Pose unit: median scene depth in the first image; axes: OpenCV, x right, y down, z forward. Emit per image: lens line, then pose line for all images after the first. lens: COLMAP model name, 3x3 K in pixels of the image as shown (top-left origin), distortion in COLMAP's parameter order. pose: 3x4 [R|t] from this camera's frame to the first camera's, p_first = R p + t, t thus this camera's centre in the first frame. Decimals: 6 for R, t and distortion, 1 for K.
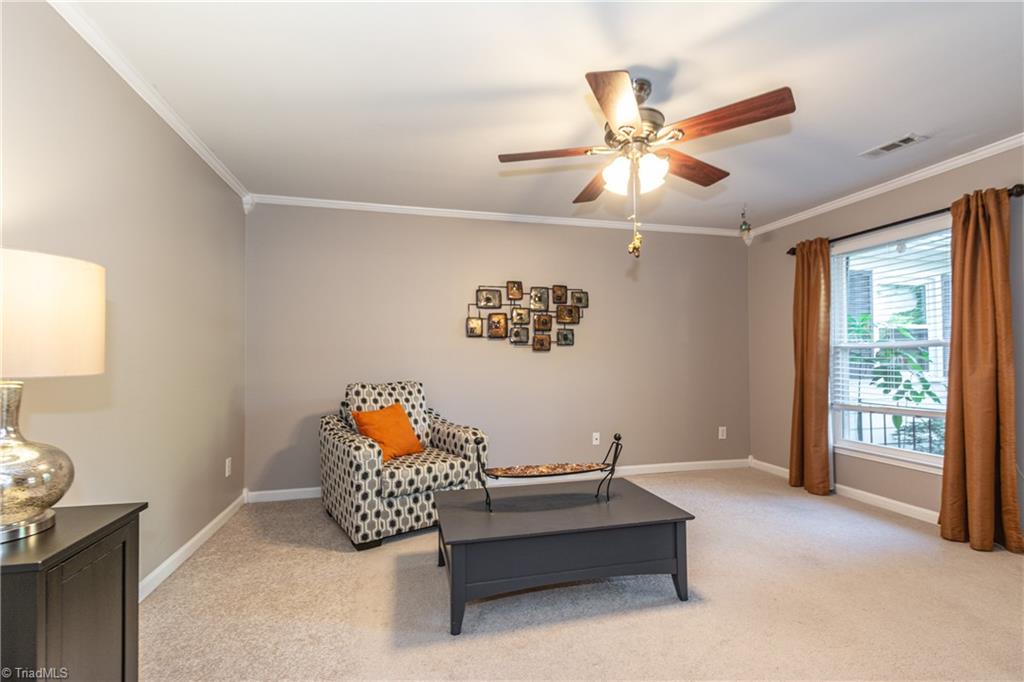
lens RADIAL K [[447.7, 0, 506.5], [0, 447.7, 356.9], [0, 0, 1]] dist [0.000379, 0.000013]
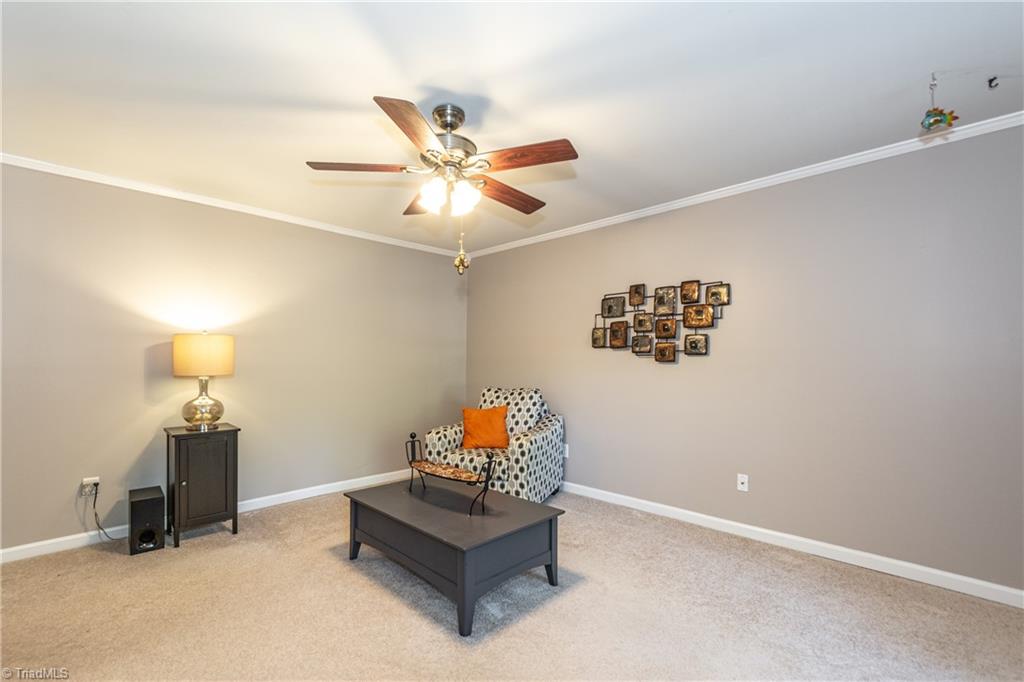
lens RADIAL K [[447.7, 0, 506.5], [0, 447.7, 356.9], [0, 0, 1]] dist [0.000379, 0.000013]
pose [[0.533465, -0.001127, -0.845821, 0.642400], [-0.004635, 0.999980, -0.004256, -0.018295], [0.845809, 0.006191, 0.533450, 0.297681]]
